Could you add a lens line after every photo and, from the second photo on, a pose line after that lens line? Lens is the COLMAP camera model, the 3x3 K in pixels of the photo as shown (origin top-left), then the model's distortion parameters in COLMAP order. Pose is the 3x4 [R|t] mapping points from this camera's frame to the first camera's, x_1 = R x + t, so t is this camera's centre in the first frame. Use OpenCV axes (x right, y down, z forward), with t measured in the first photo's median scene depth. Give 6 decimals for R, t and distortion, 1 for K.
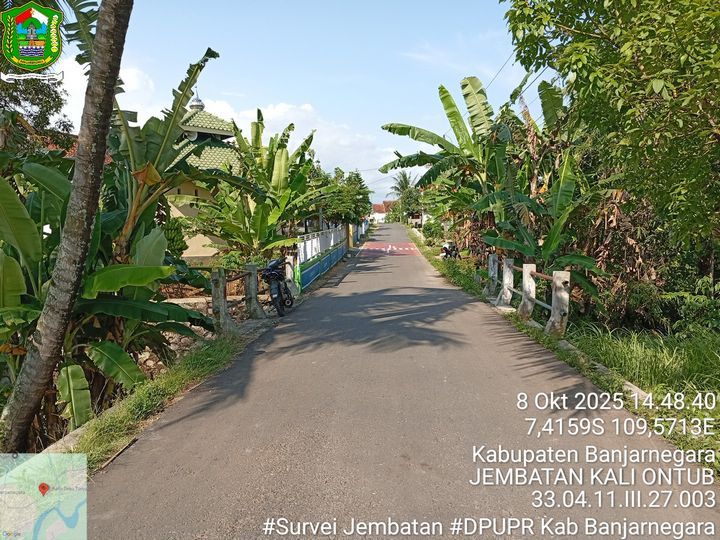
lens RADIAL K [[546.0, 0, 360.0], [0, 546.0, 270.0], [0, 0, 1]] dist [0.105162, -0.208390]
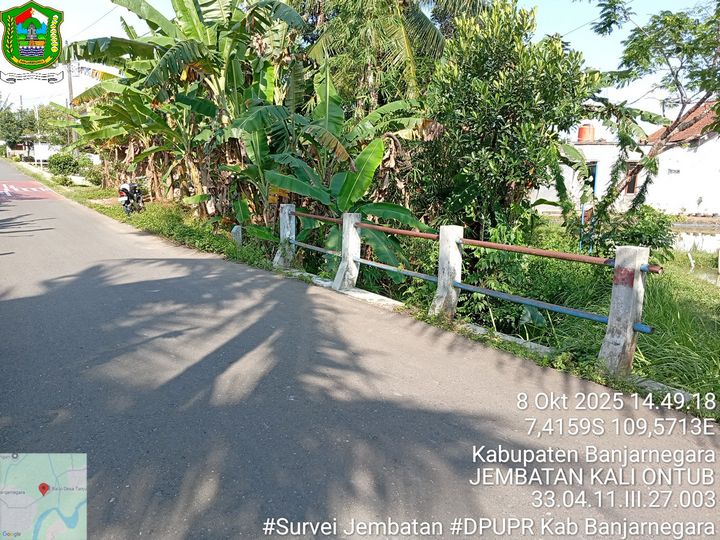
lens RADIAL K [[546.0, 0, 360.0], [0, 546.0, 270.0], [0, 0, 1]] dist [0.105162, -0.208390]
pose [[0.786847, -0.087536, 0.610908, -0.065538], [0.020575, 0.993060, 0.115794, -0.017438], [-0.616805, -0.078543, 0.783188, 0.314424]]
